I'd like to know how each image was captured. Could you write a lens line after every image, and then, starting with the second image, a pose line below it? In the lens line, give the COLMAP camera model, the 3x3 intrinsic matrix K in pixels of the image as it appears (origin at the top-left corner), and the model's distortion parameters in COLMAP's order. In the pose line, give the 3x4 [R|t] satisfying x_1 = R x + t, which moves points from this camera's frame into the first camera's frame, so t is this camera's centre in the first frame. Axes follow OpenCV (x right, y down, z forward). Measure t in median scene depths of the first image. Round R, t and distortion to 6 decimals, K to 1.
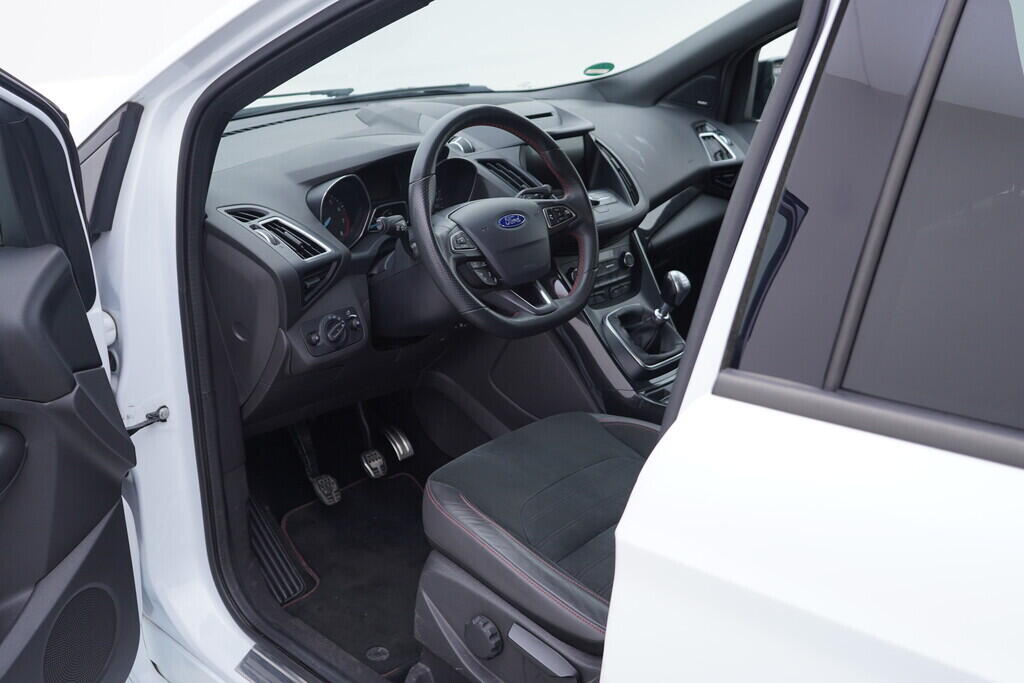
lens RADIAL K [[1056.5, 0, 502.0], [0, 1056.5, 340.7], [0, 0, 1]] dist [-0.003266, 0.000000]
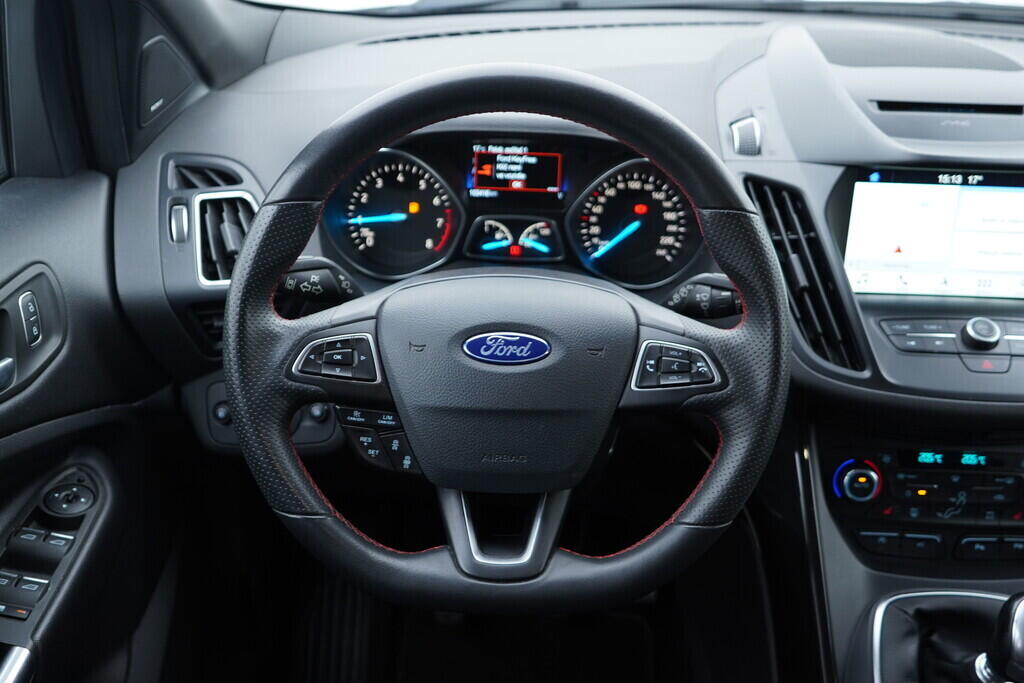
lens RADIAL K [[1056.5, 0, 509.9], [0, 1056.5, 339.2], [0, 0, 1]] dist [-0.003266, 0.000000]
pose [[0.663402, 0.358369, -0.656863, 0.222861], [-0.274046, 0.933222, 0.232369, -0.165904], [0.696273, 0.025857, 0.717311, 0.530008]]
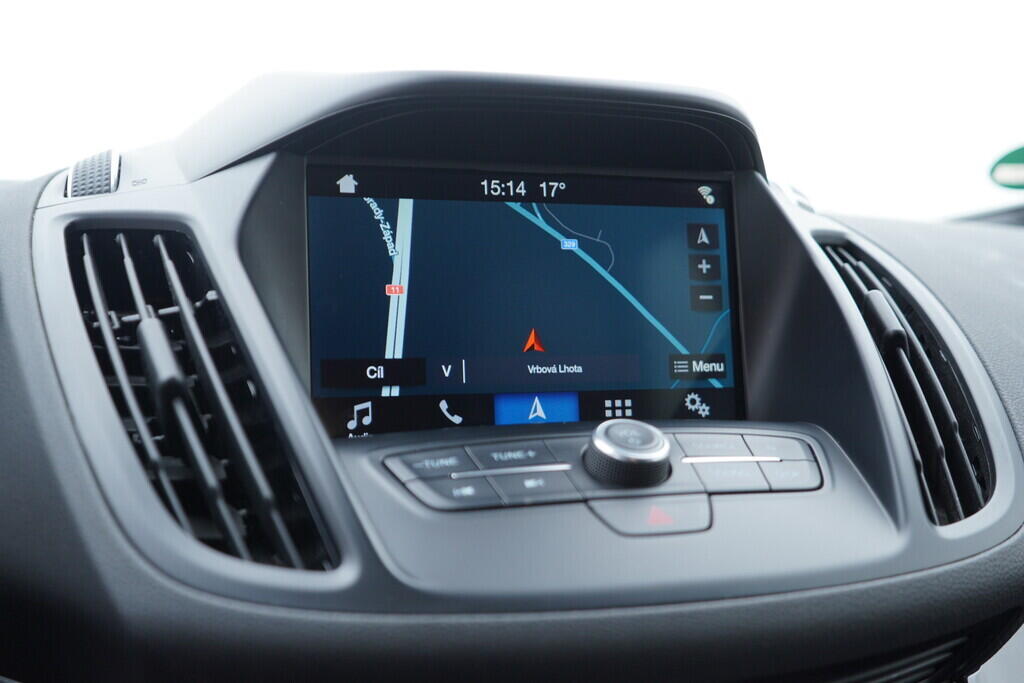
lens RADIAL K [[1056.5, 0, 514.7], [0, 1056.5, 342.6], [0, 0, 1]] dist [-0.003266, 0.000000]
pose [[0.871881, 0.017786, -0.489395, 0.142370], [-0.162670, 0.953116, -0.255164, -0.097541], [0.461912, 0.302083, 0.833896, 0.789748]]
